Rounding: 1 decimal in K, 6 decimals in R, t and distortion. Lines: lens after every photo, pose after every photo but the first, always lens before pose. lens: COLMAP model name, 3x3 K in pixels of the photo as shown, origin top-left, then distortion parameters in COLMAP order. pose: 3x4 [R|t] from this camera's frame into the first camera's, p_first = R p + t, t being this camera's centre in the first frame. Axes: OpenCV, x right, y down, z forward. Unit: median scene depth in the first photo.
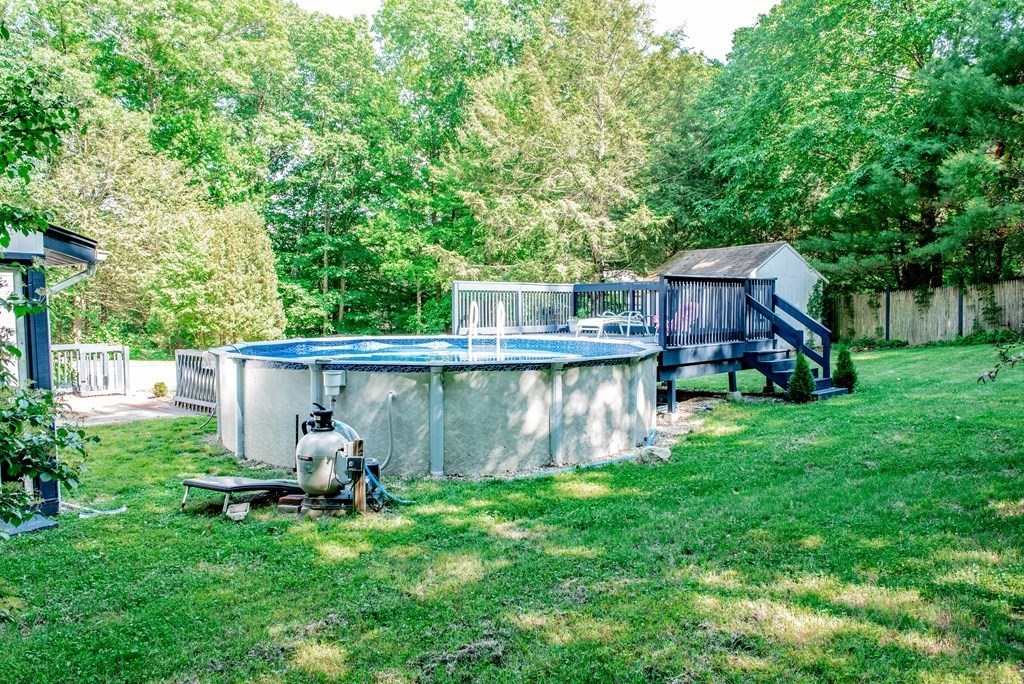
lens RADIAL K [[757.8, 0, 512.0], [0, 757.8, 342.0], [0, 0, 1]] dist [-0.036377, -0.006389]
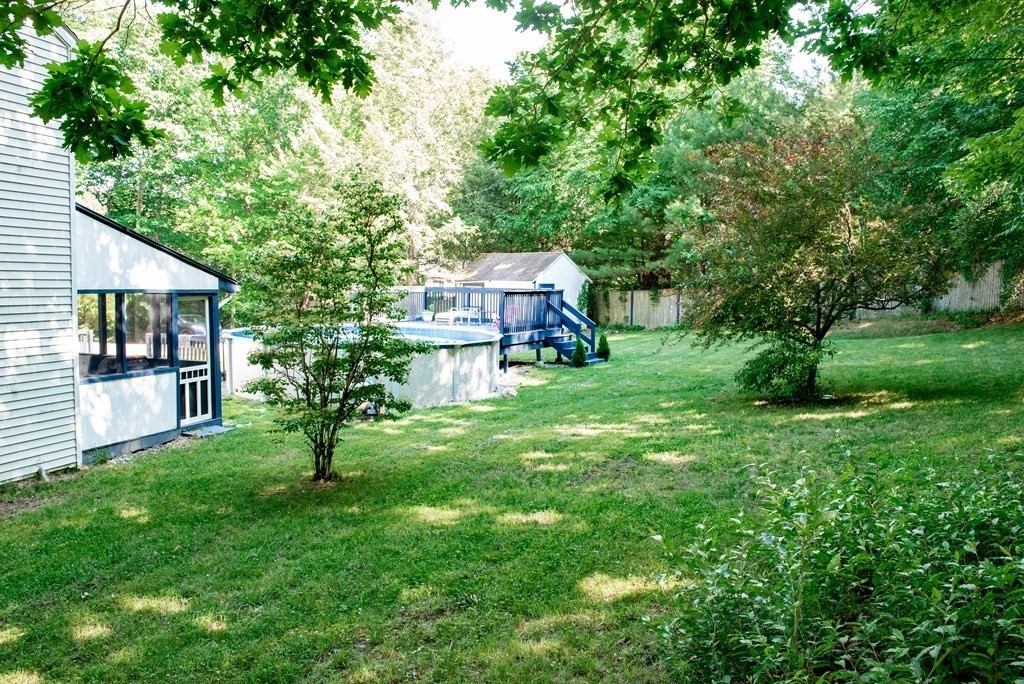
lens RADIAL K [[757.8, 0, 512.0], [0, 757.8, 342.0], [0, 0, 1]] dist [-0.036377, -0.006389]
pose [[0.955718, -0.000666, 0.294282, -0.208601], [-0.008926, 0.999472, 0.031251, -0.022017], [-0.294147, -0.032494, 0.955208, -0.462545]]
